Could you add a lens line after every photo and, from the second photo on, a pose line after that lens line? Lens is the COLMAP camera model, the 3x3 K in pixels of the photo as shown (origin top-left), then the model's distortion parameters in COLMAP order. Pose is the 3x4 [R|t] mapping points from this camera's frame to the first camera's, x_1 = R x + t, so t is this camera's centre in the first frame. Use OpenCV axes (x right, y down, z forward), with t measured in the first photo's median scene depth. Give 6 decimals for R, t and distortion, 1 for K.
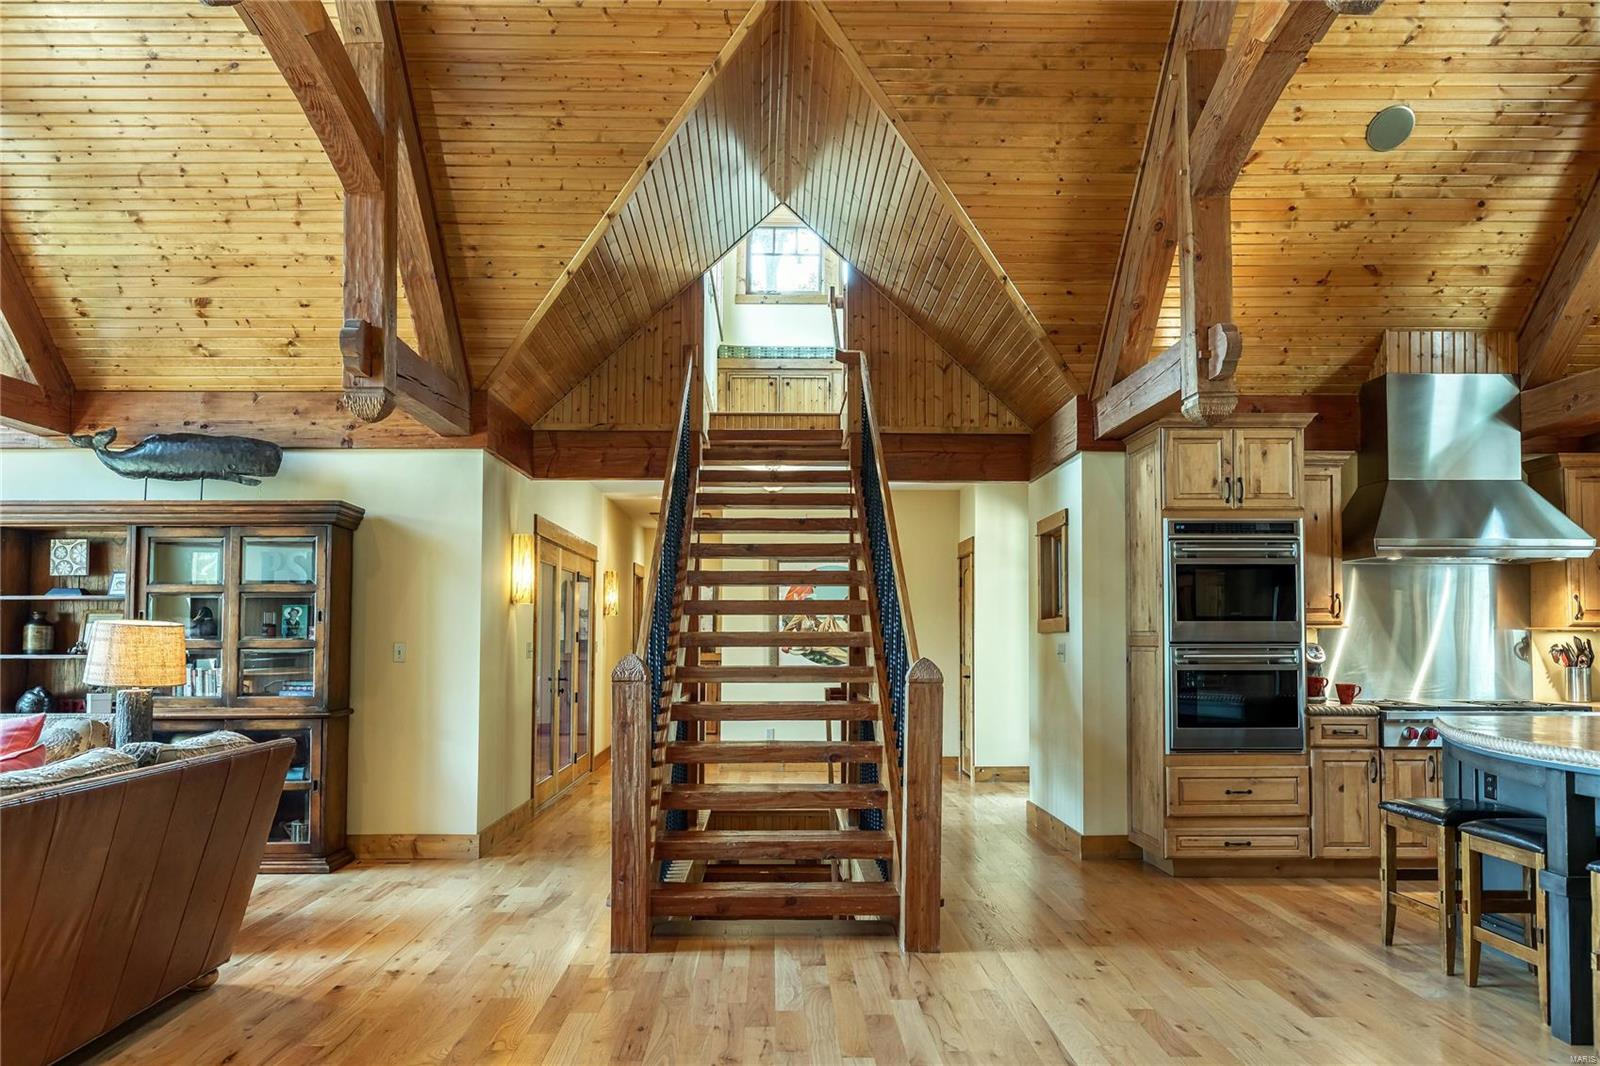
lens RADIAL K [[1149.1, 0, 778.1], [0, 1149.1, 592.2], [0, 0, 1]] dist [-0.002812, -0.000230]
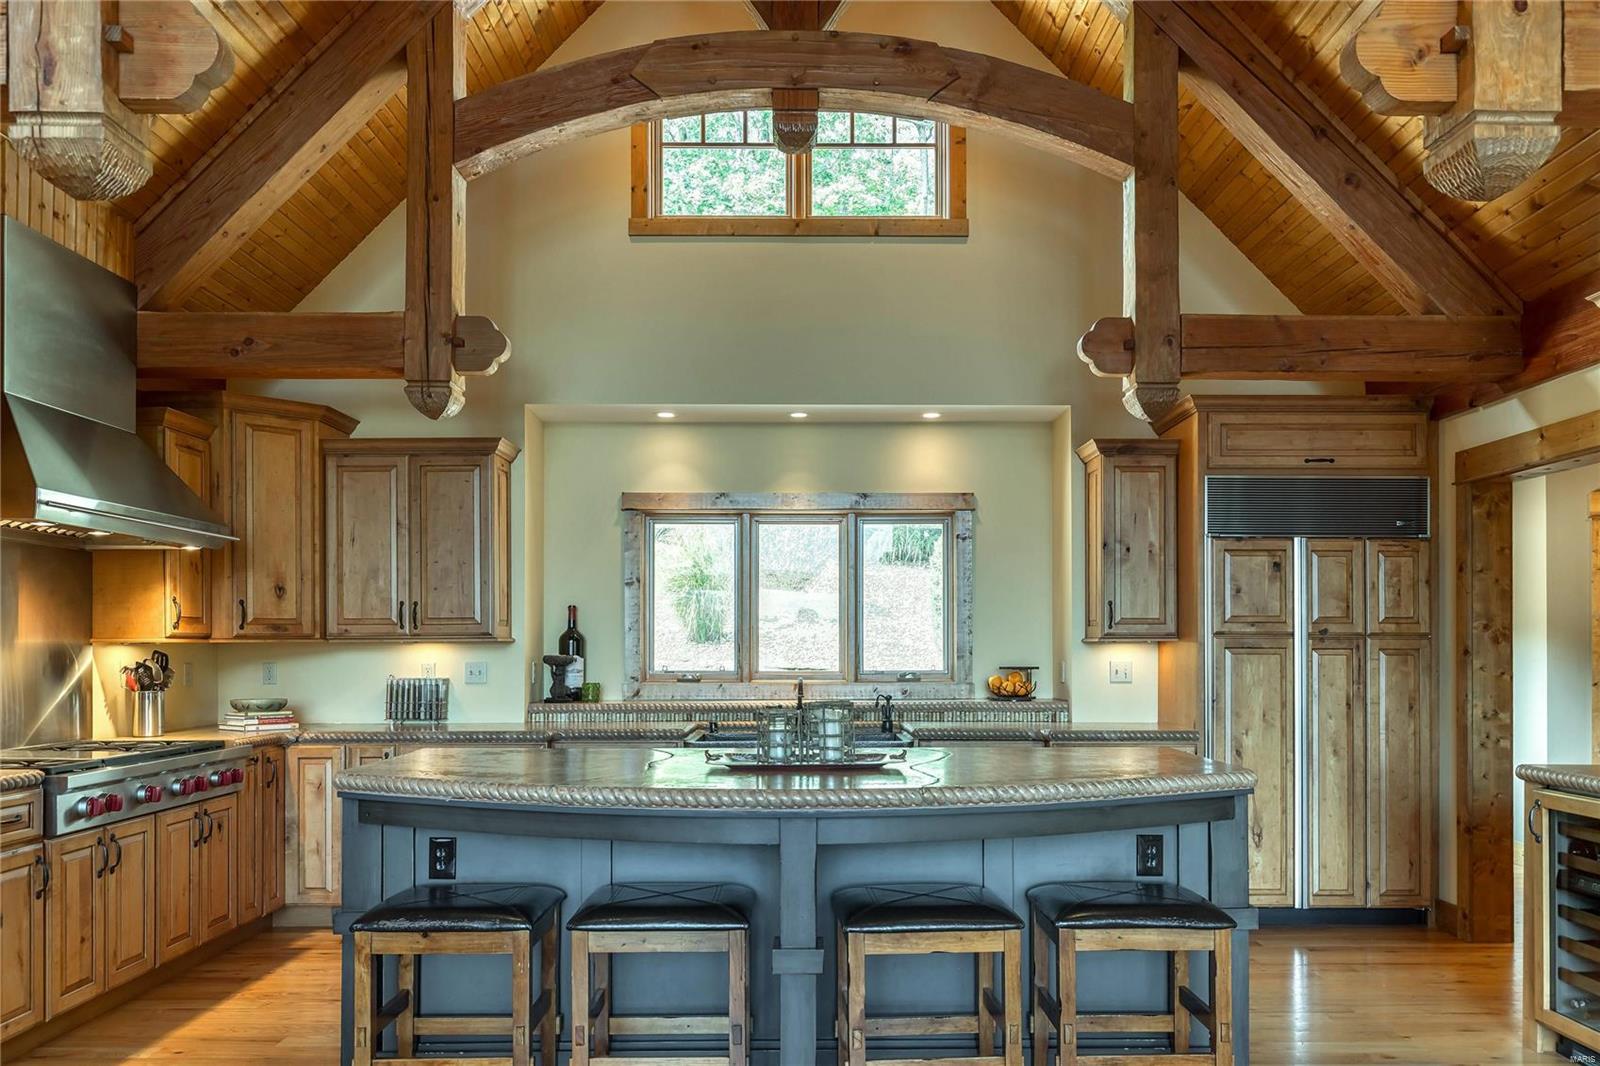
lens RADIAL K [[1138.4, 0, 812.5], [0, 1138.4, 641.2], [0, 0, 1]] dist [0.000415, -0.000216]
pose [[-0.001276, 0.004100, 0.999991, -0.069654], [-0.037041, 0.999305, -0.004145, 0.020567], [-0.999313, -0.037046, -0.001123, 0.606313]]
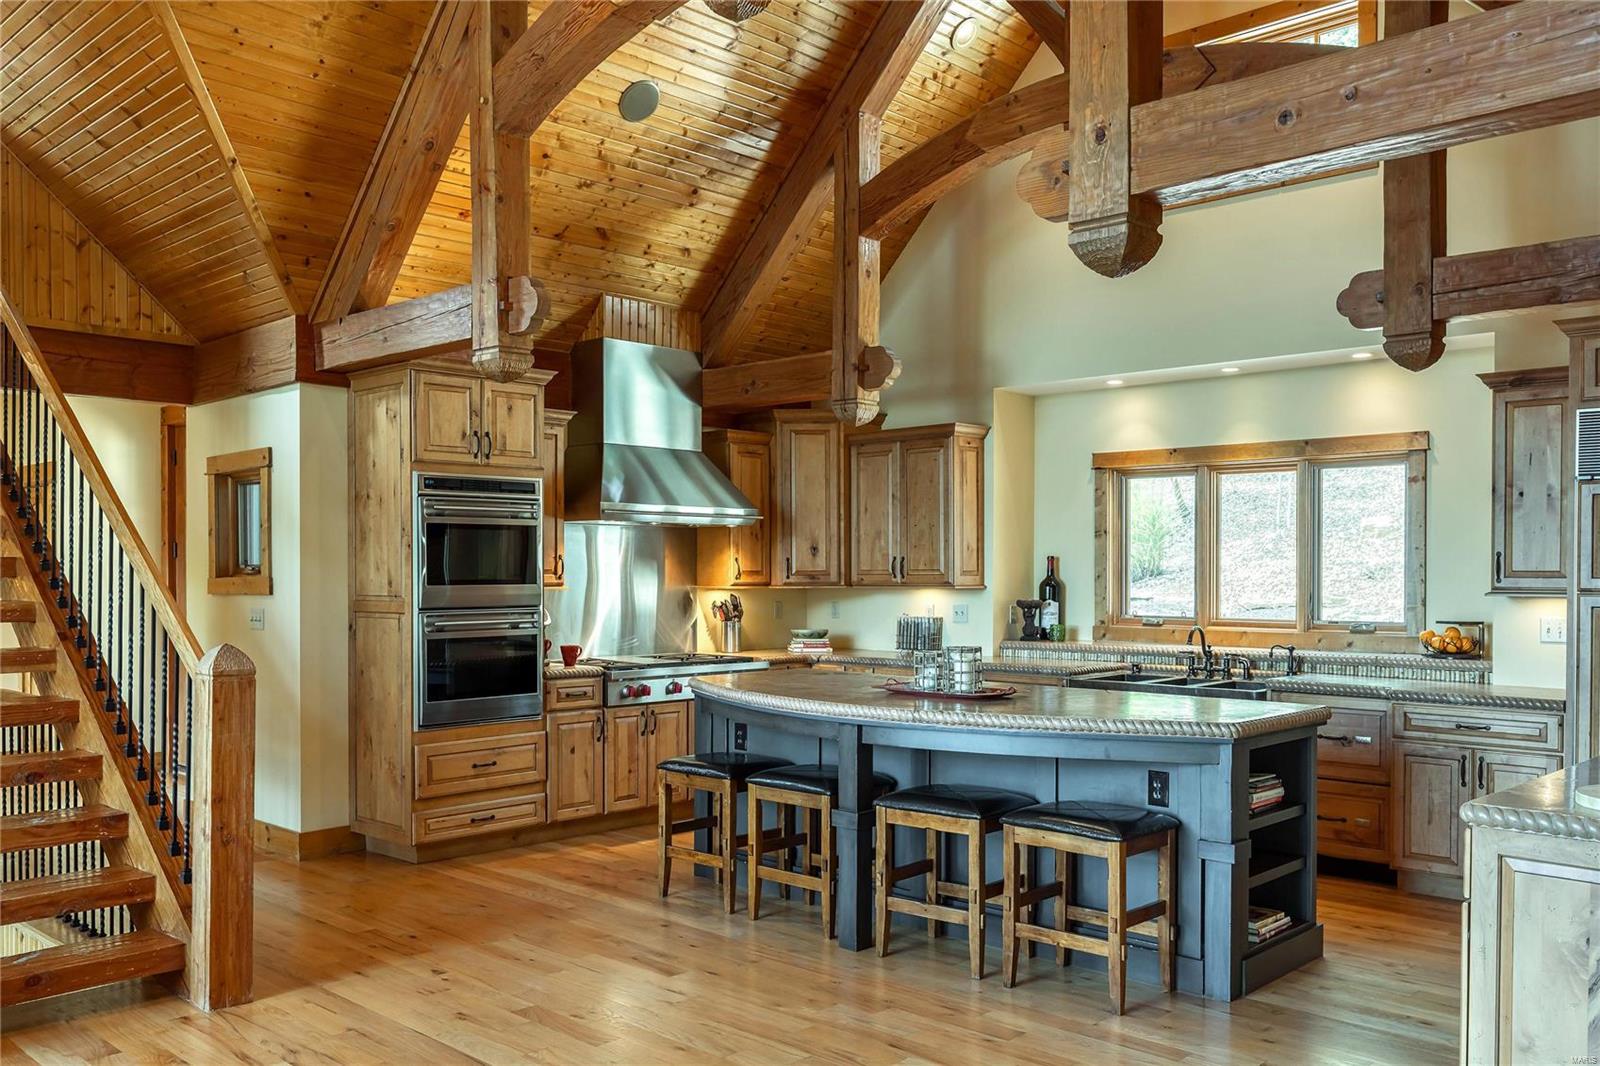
lens RADIAL K [[1328.9, 0, 796.4], [0, 1328.9, 589.4], [0, 0, 1]] dist [0.004520, -0.005403]
pose [[0.697450, -0.011544, 0.716540, -0.204893], [-0.027094, 0.998731, 0.042462, -0.024490], [-0.716121, -0.049030, 0.696252, 0.056143]]
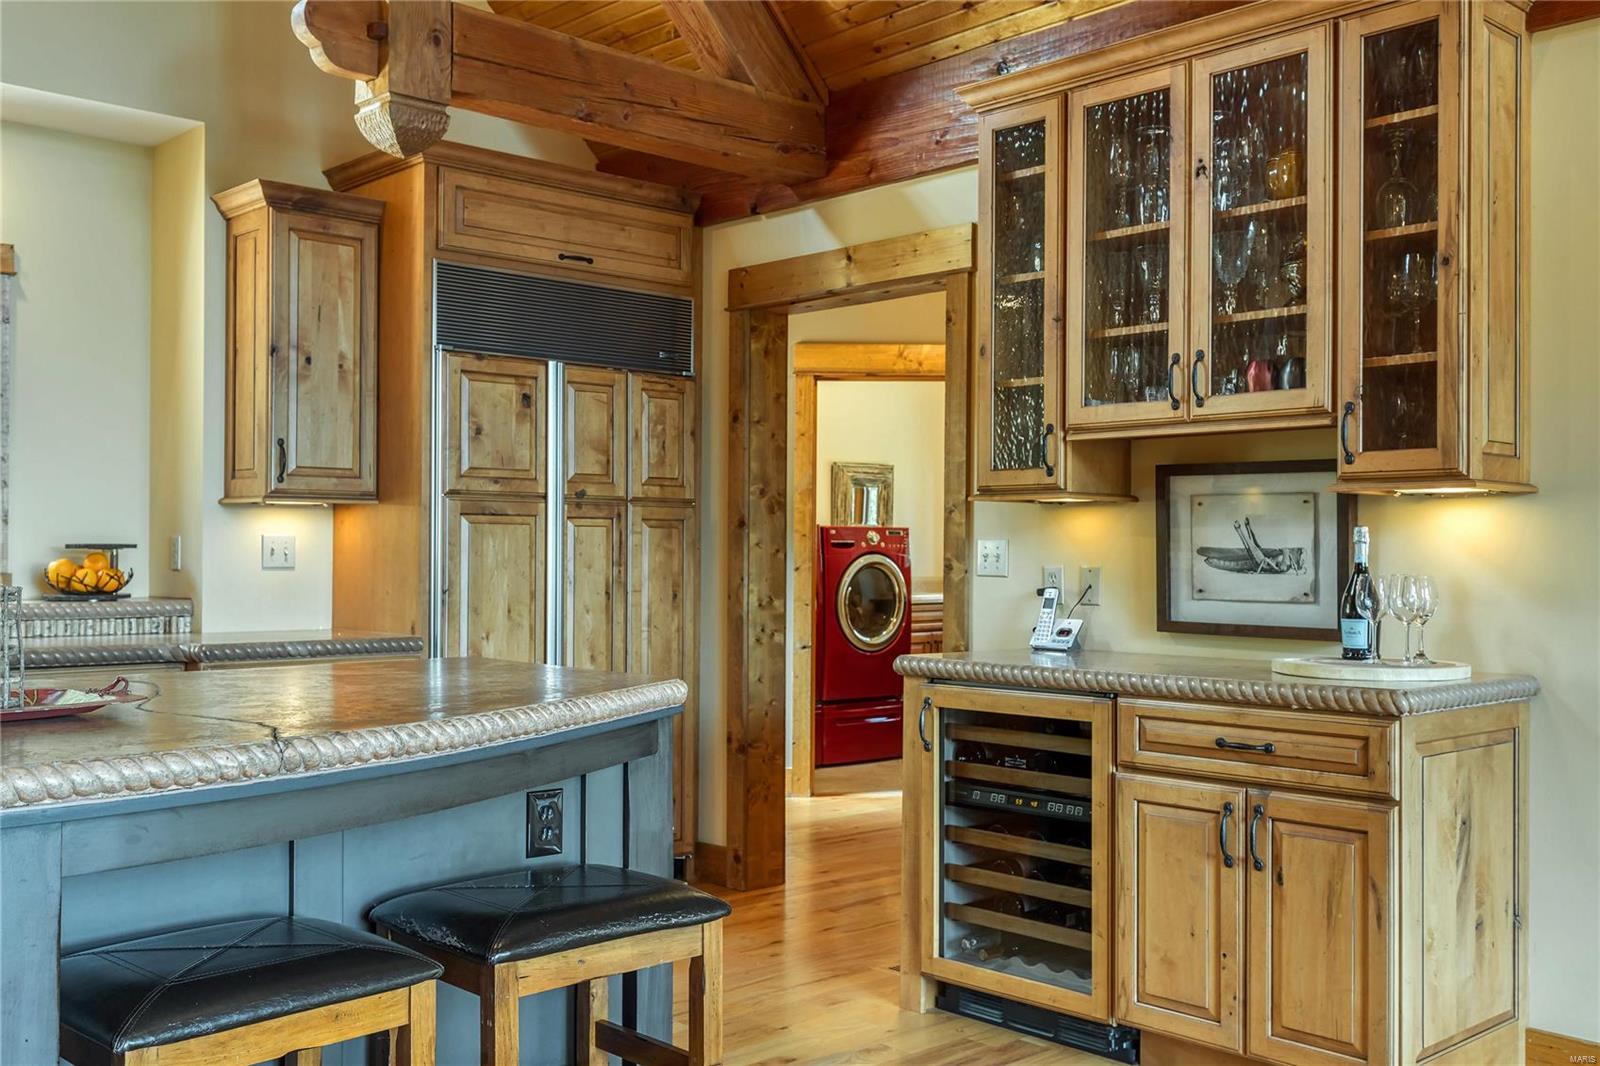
lens RADIAL K [[1539.4, 0, 800.0], [0, 1539.4, 533.0], [0, 0, 1]] dist [0.007679, -0.006699]
pose [[-0.679137, 0.001509, 0.734010, 0.087647], [-0.033466, 0.998894, -0.033018, 0.041028], [-0.733248, -0.046988, -0.678335, 0.705112]]
